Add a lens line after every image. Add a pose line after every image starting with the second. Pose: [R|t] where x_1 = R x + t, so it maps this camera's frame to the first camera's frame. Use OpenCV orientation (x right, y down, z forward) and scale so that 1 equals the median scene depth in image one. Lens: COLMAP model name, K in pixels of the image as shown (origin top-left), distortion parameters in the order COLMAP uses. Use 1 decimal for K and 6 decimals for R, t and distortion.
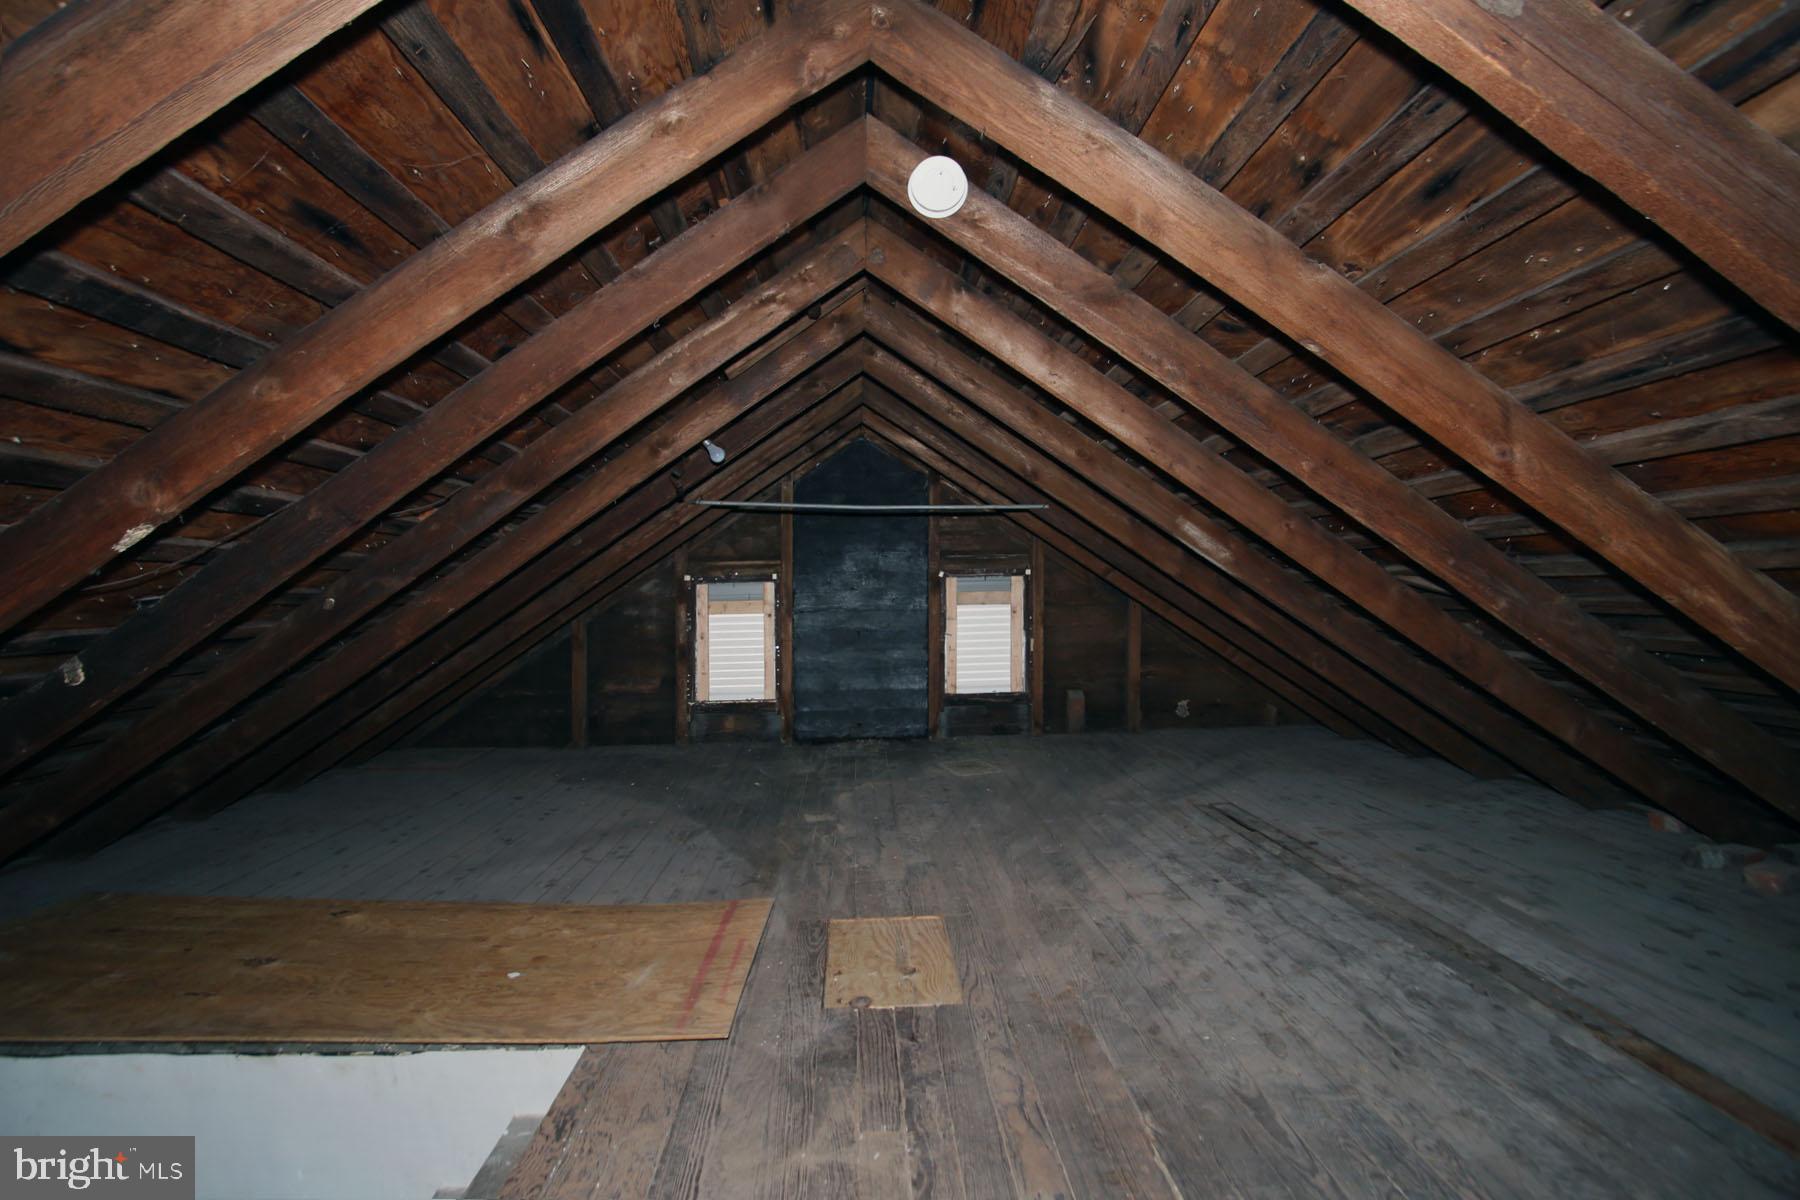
lens RADIAL K [[961.1, 0, 900.4], [0, 961.1, 599.9], [0, 0, 1]] dist [-0.038973, 0.005520]
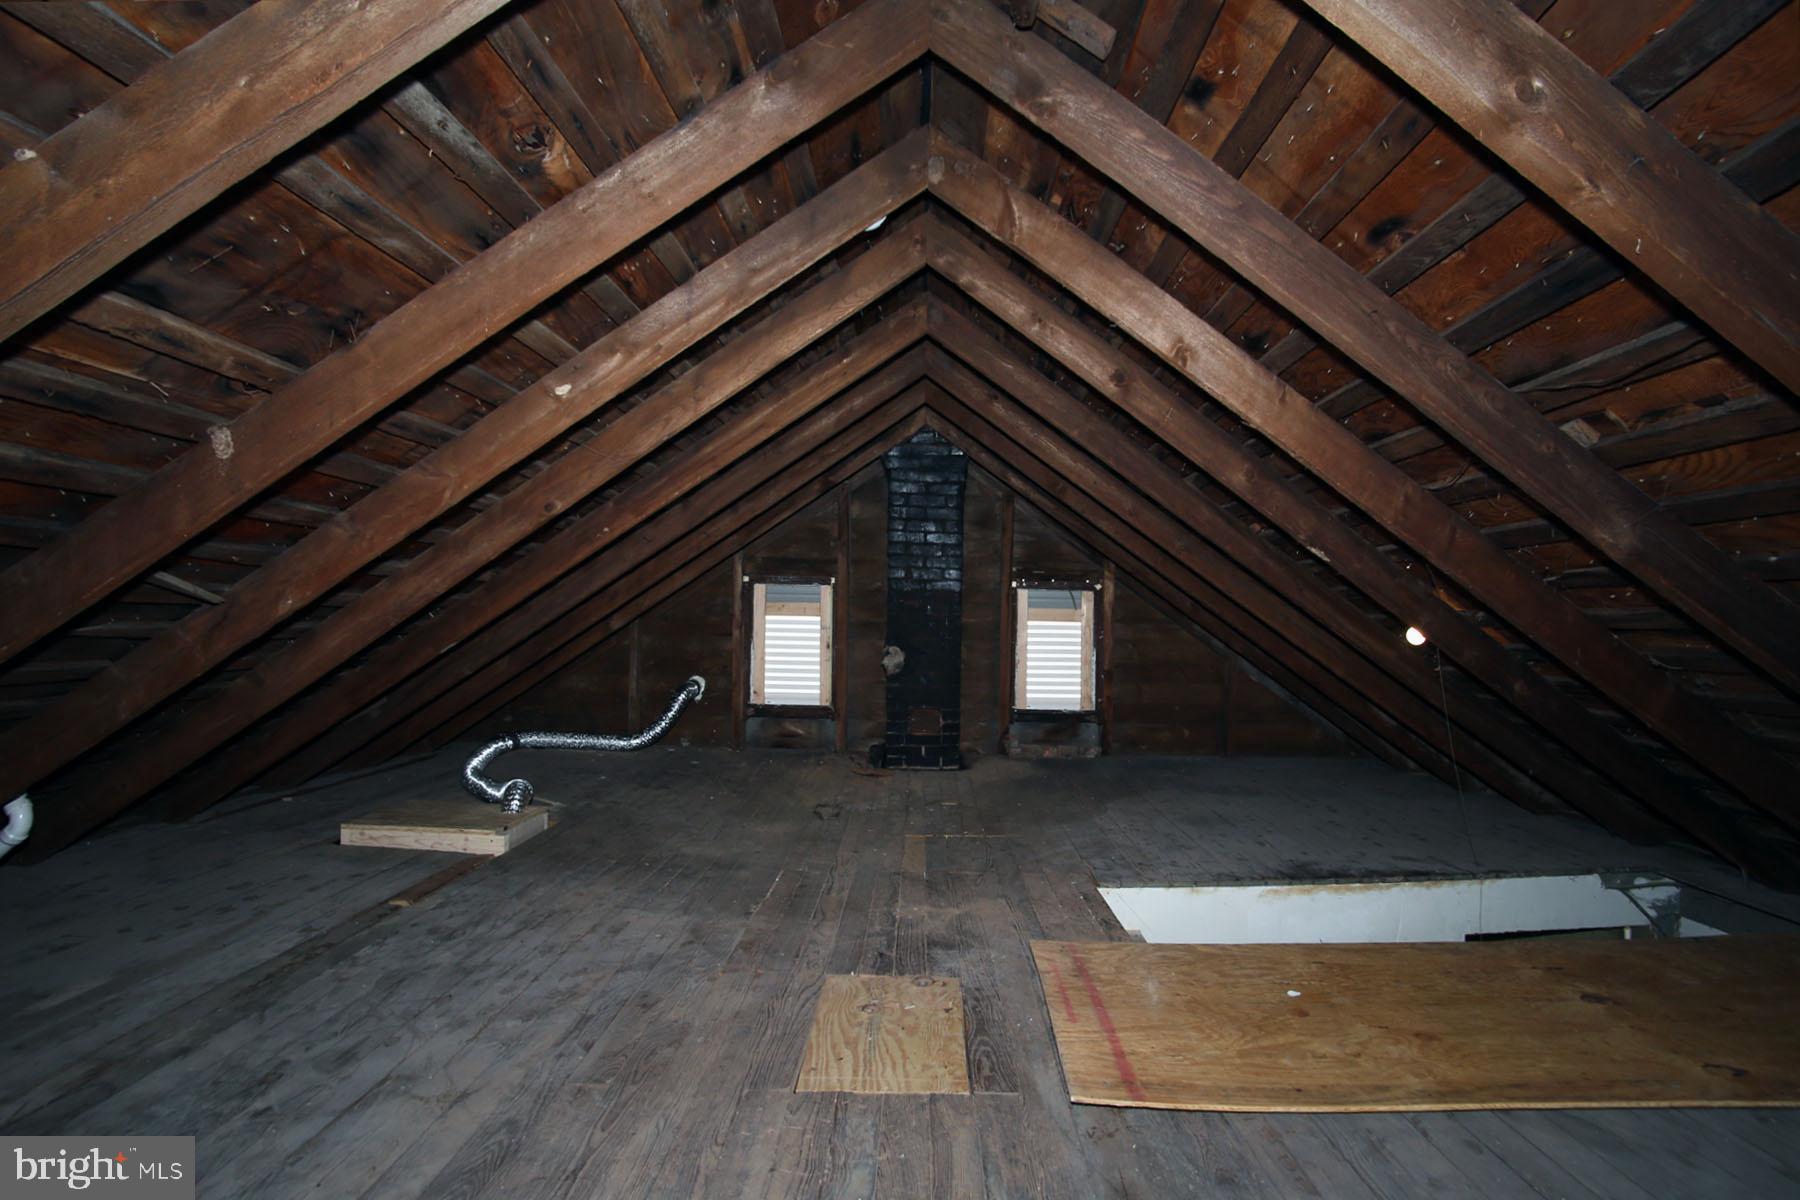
lens RADIAL K [[961.1, 0, 900.2], [0, 961.1, 607.3], [0, 0, 1]] dist [-0.038973, 0.005520]
pose [[-0.997606, 0.006701, 0.068824, -0.084944], [0.006162, 0.999949, -0.008044, 0.021081], [-0.068874, -0.007601, -0.997596, 1.919060]]
